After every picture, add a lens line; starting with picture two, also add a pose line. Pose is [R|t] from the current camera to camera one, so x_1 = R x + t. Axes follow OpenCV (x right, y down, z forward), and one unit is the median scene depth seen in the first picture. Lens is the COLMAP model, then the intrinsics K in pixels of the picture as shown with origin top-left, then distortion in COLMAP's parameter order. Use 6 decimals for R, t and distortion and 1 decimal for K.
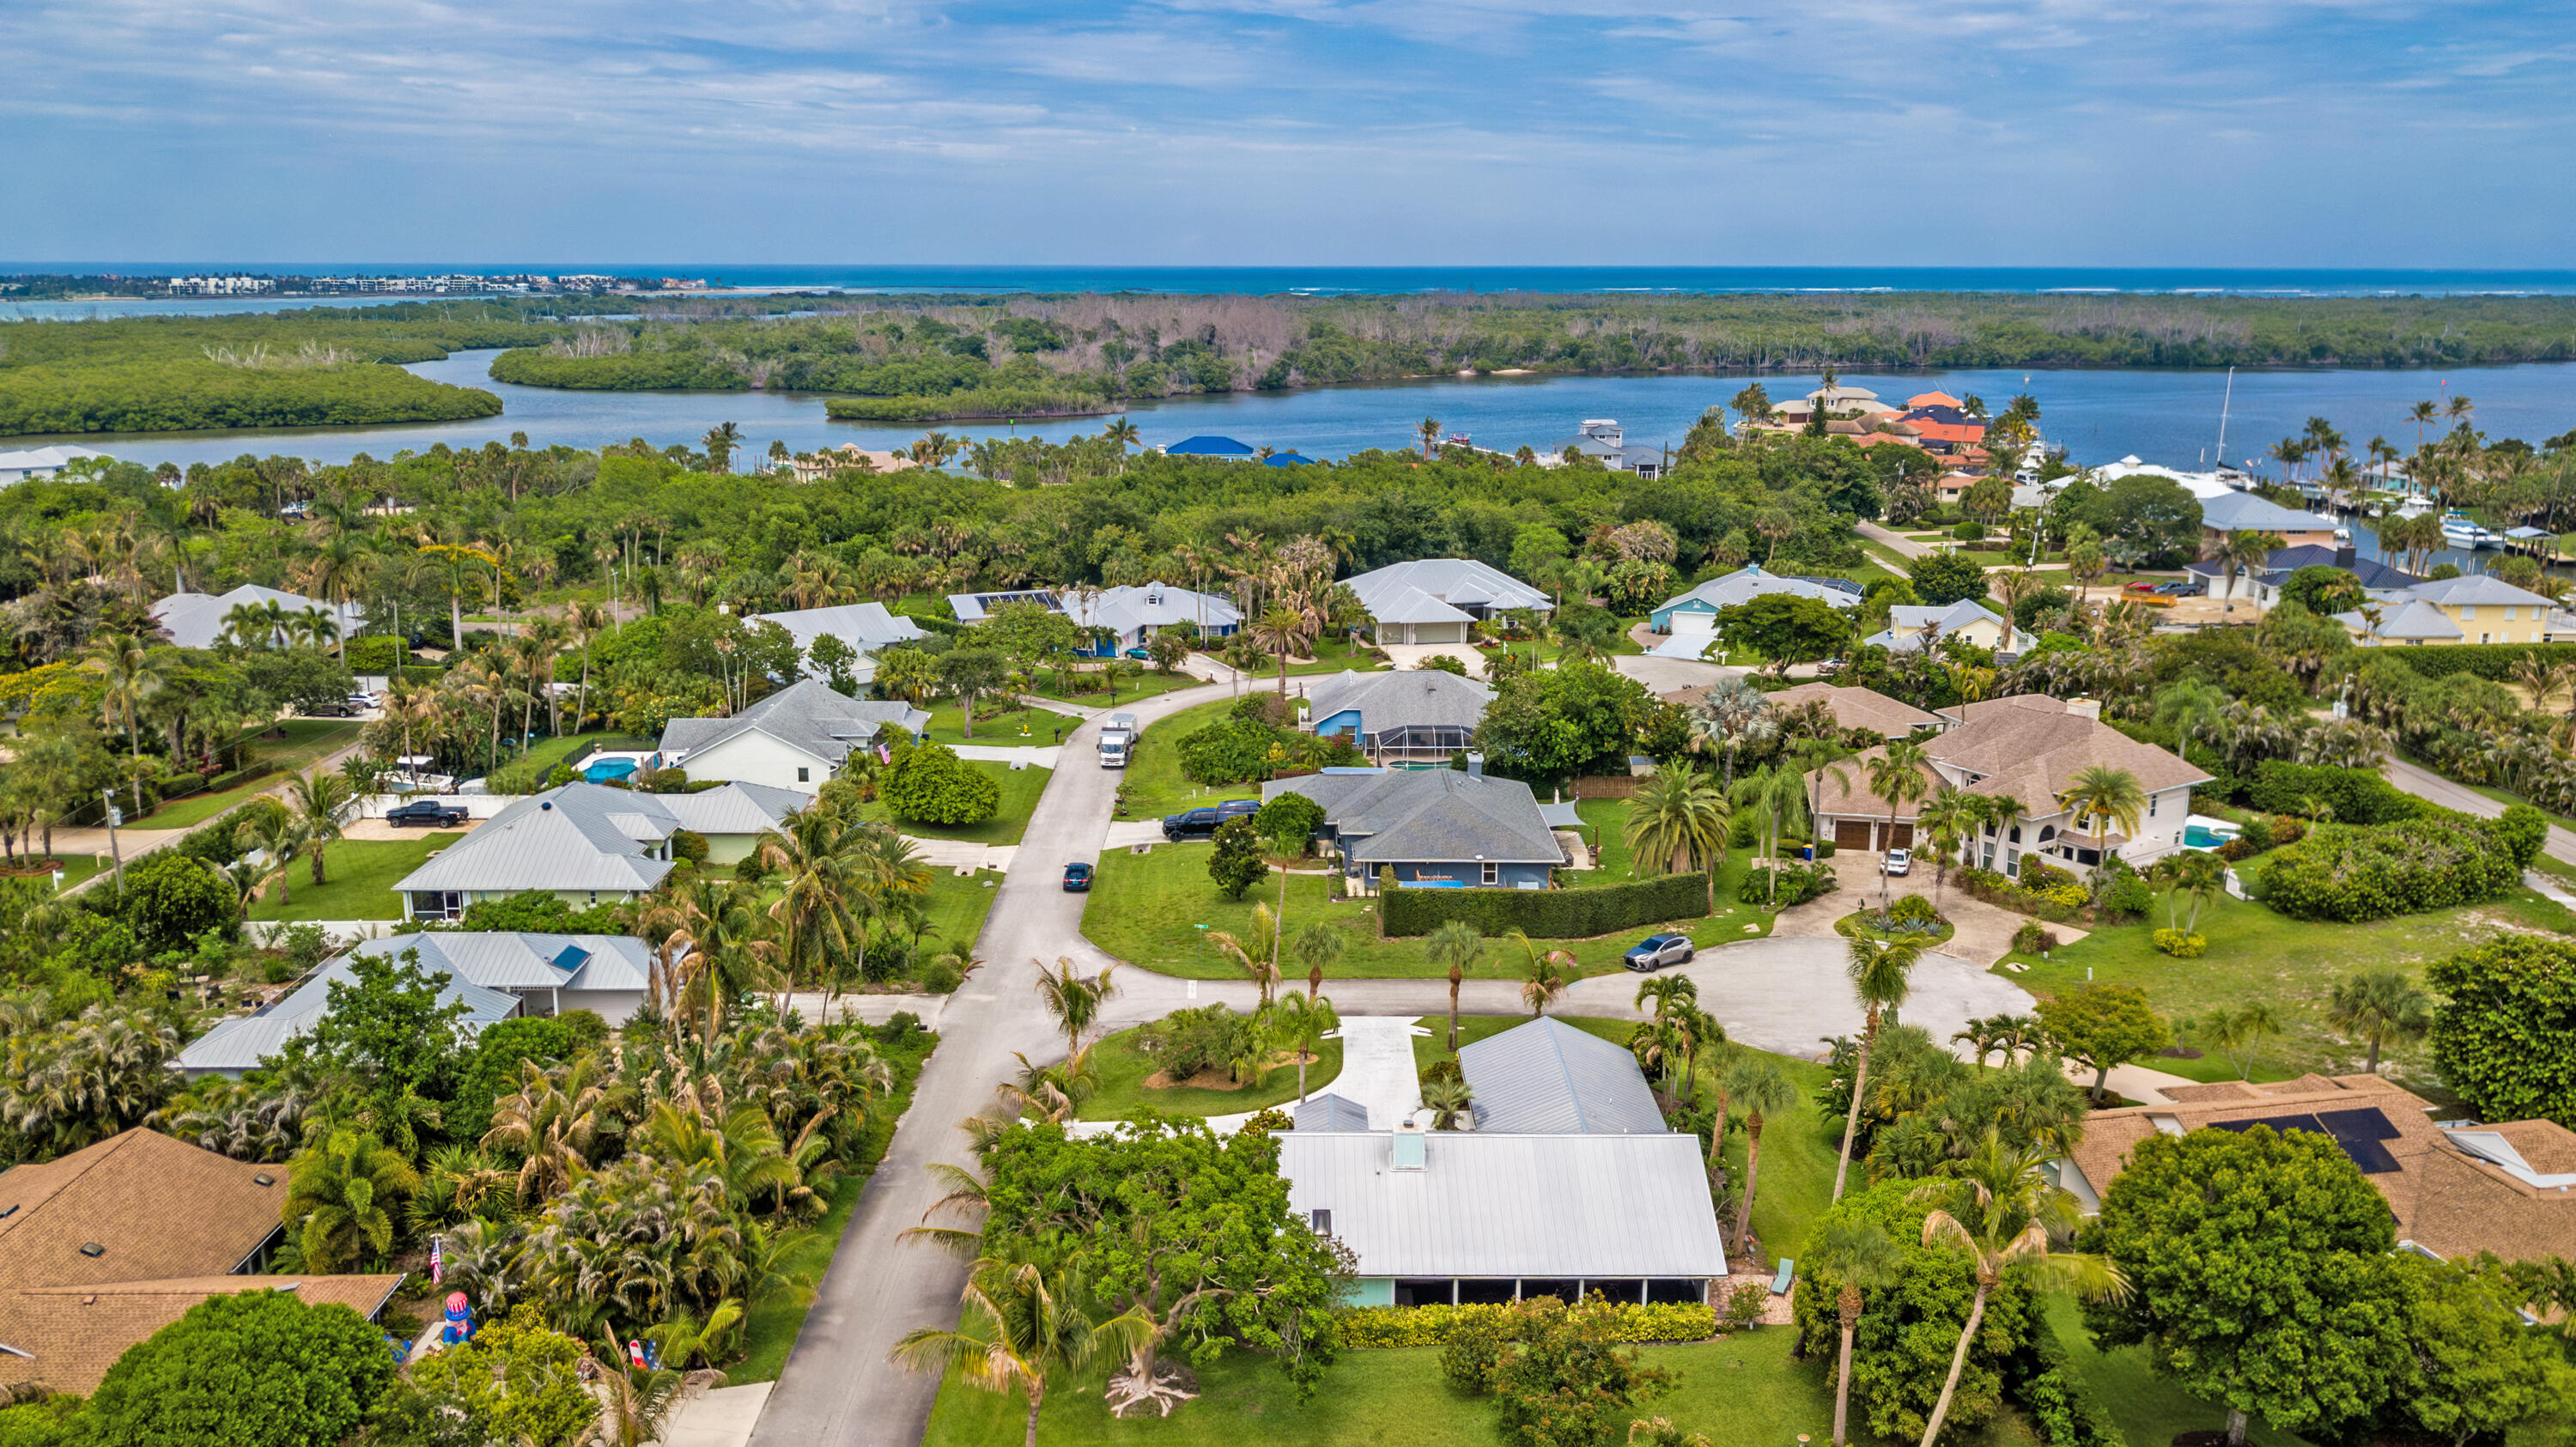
lens RADIAL K [[1916.7, 0, 1200.7], [0, 1916.7, 715.4], [0, 0, 1]] dist [0.003243, -0.001937]
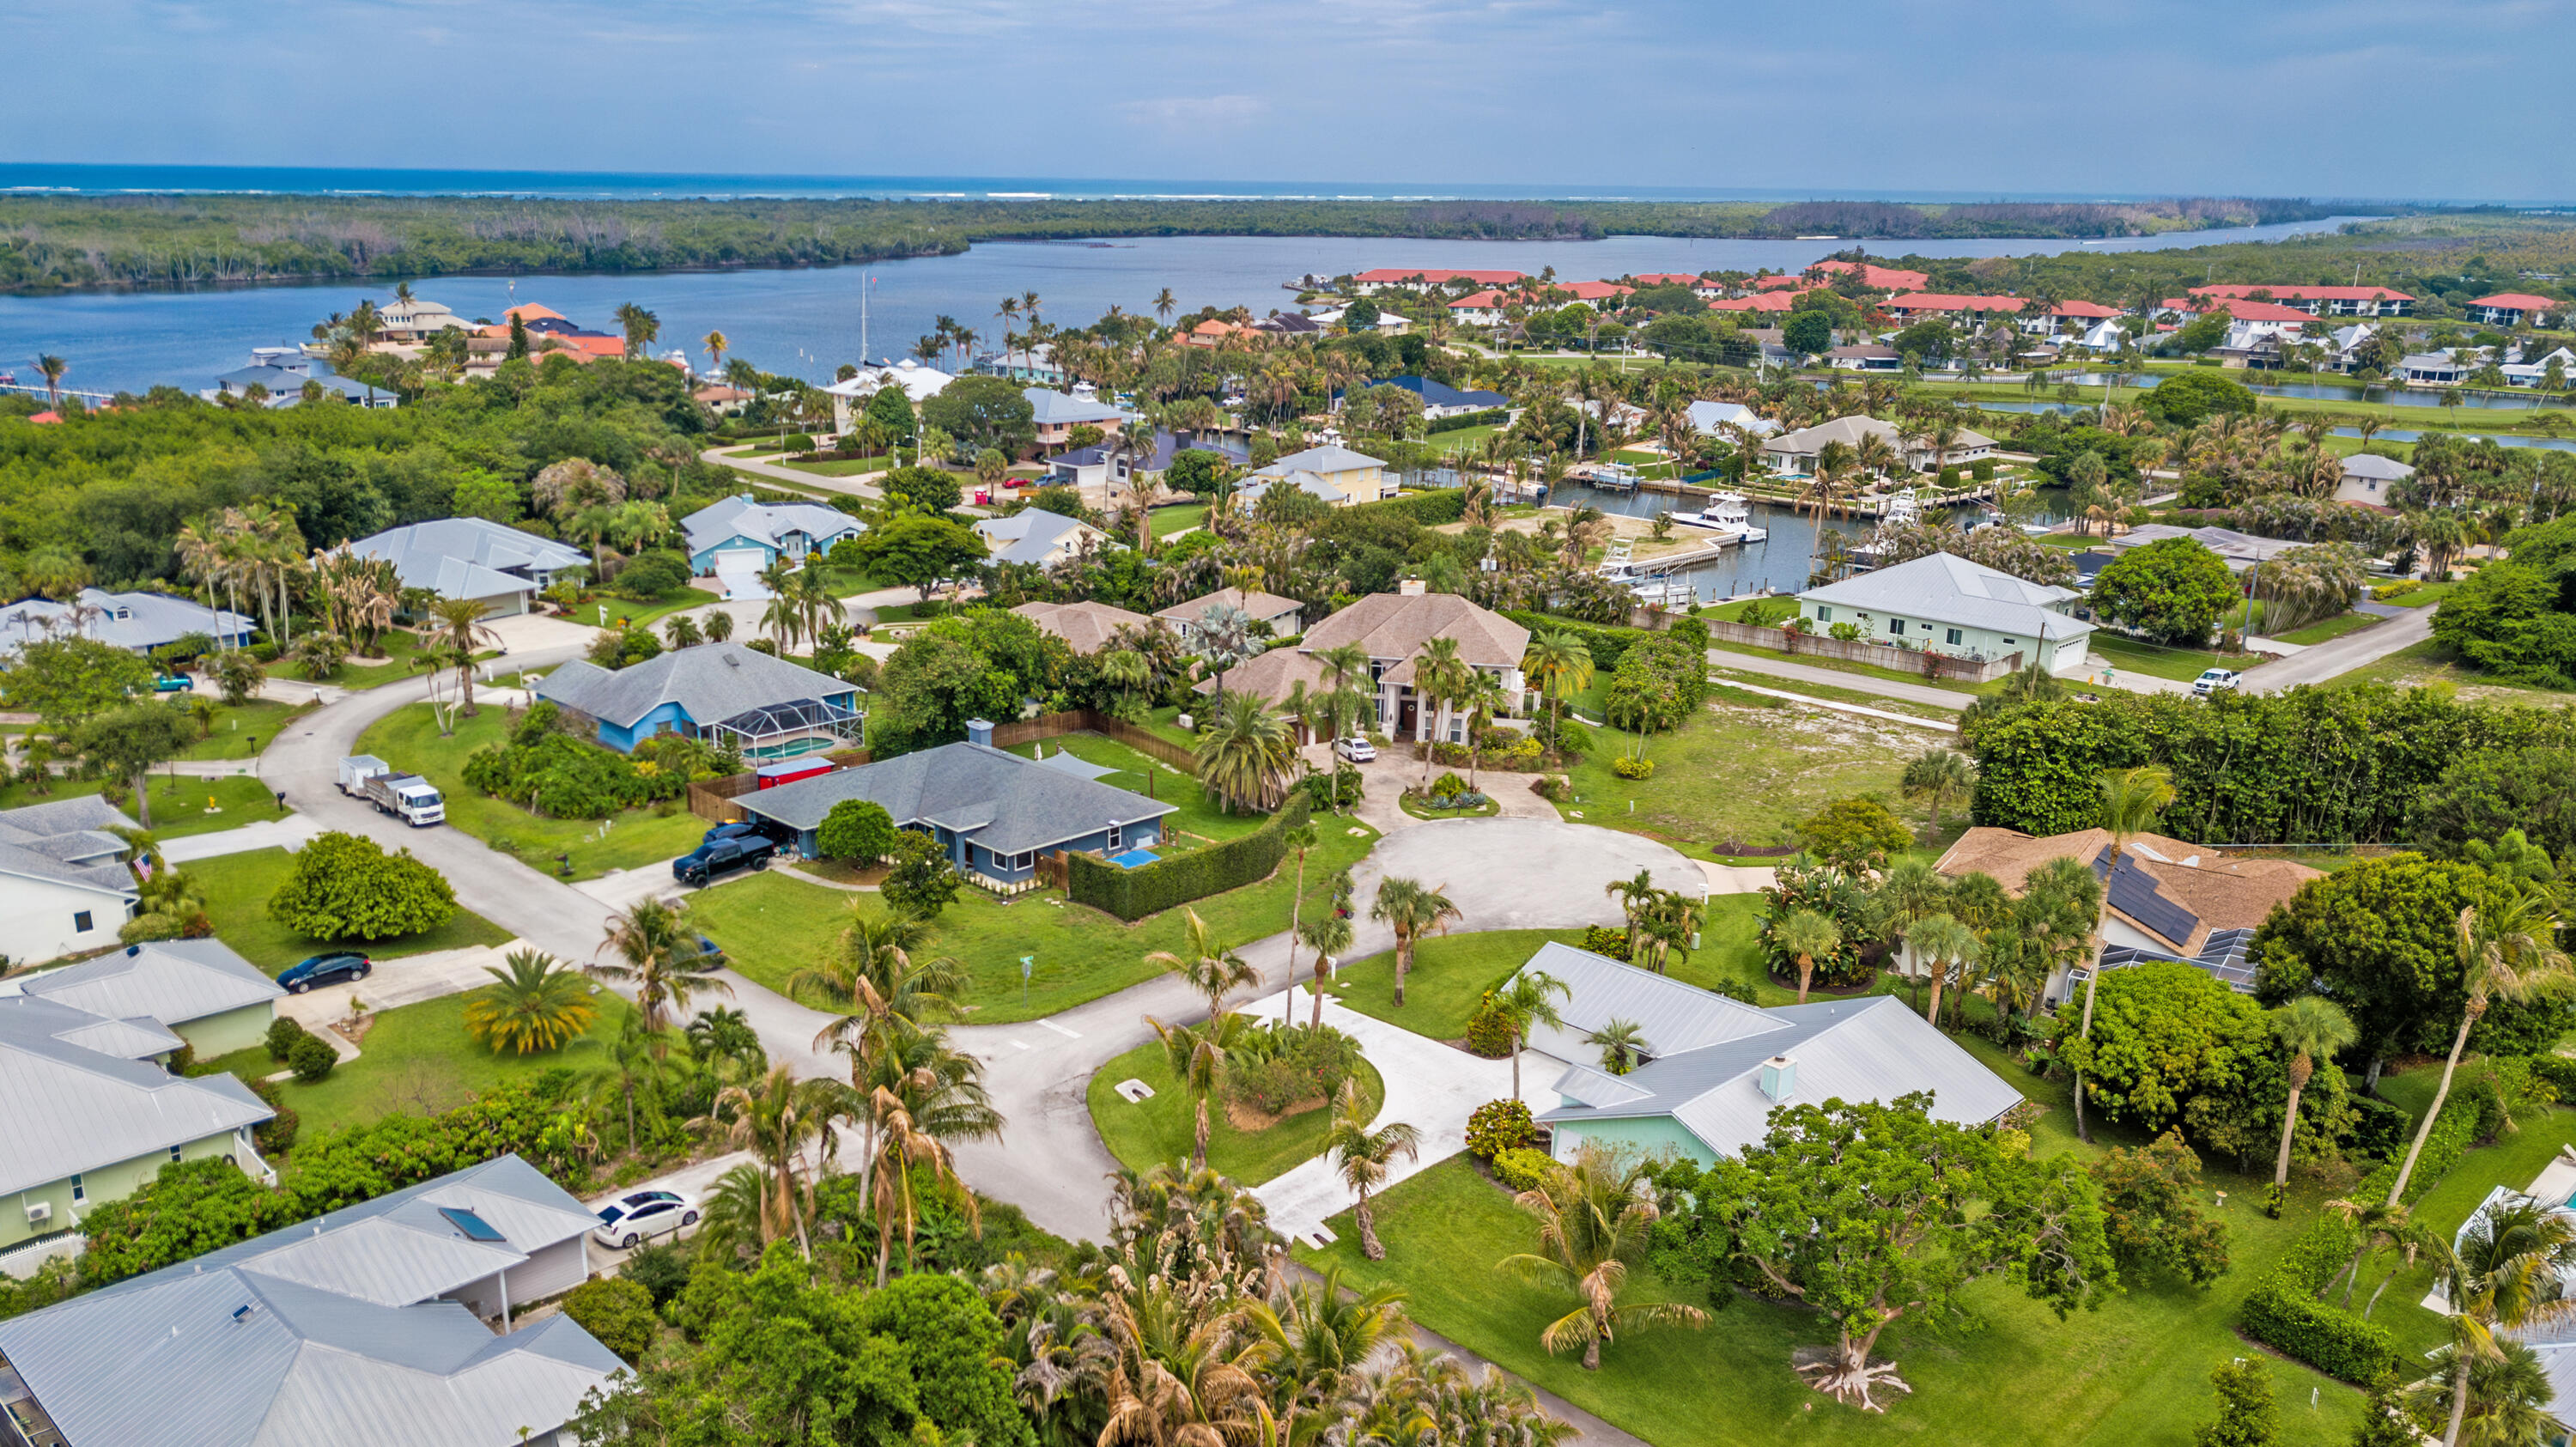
lens RADIAL K [[2012.9, 0, 1207.6], [0, 2012.9, 723.9], [0, 0, 1]] dist [-0.002728, 0.000470]
pose [[0.728598, -0.170179, 0.663464, -0.099010], [0.143653, 0.985066, 0.094914, -0.012730], [-0.669708, 0.026154, 0.742164, 0.052266]]
